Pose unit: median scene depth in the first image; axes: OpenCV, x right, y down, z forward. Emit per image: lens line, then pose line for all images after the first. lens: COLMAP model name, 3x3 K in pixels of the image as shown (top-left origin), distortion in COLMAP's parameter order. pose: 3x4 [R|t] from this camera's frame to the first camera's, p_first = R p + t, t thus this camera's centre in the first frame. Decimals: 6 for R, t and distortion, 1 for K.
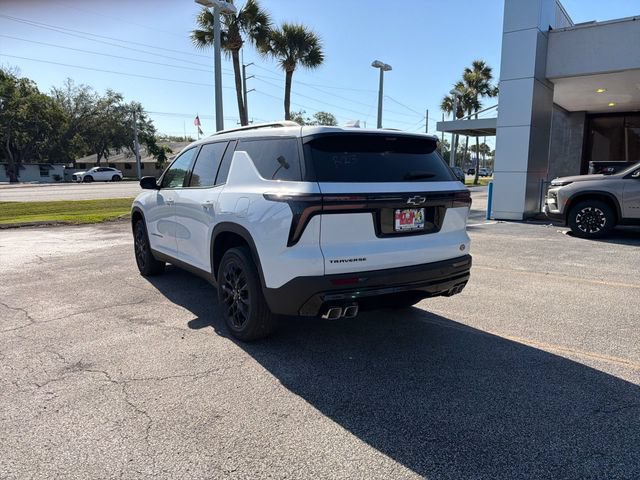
lens RADIAL K [[449.1, 0, 313.7], [0, 449.1, 241.5], [0, 0, 1]] dist [0.054799, -0.068710]
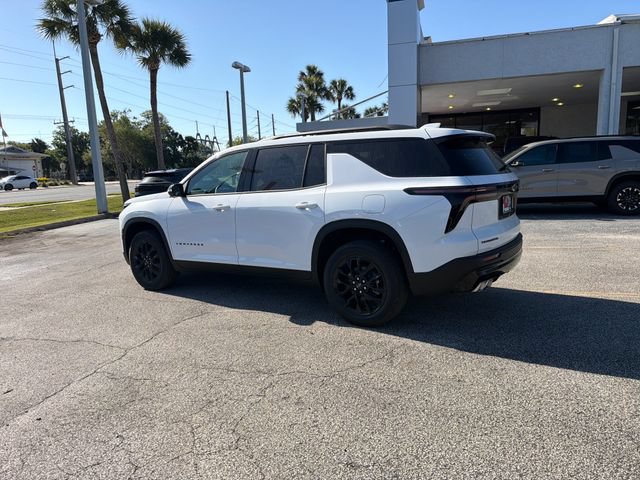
lens RADIAL K [[449.1, 0, 313.8], [0, 449.1, 236.6], [0, 0, 1]] dist [0.054799, -0.068710]
pose [[0.932646, -0.092553, 0.348721, -0.512472], [0.095991, 0.995354, 0.007449, -0.014076], [-0.347790, 0.026527, 0.937197, 0.018590]]
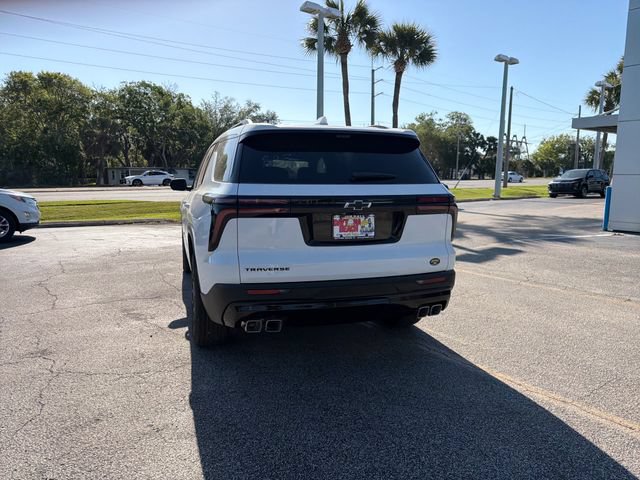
lens RADIAL K [[449.1, 0, 314.6], [0, 449.1, 239.0], [0, 0, 1]] dist [0.054799, -0.068710]
pose [[0.959985, 0.039161, -0.277299, 0.275291], [-0.042697, 0.999065, -0.006721, -0.011283], [0.276777, 0.018292, 0.960760, 0.096200]]
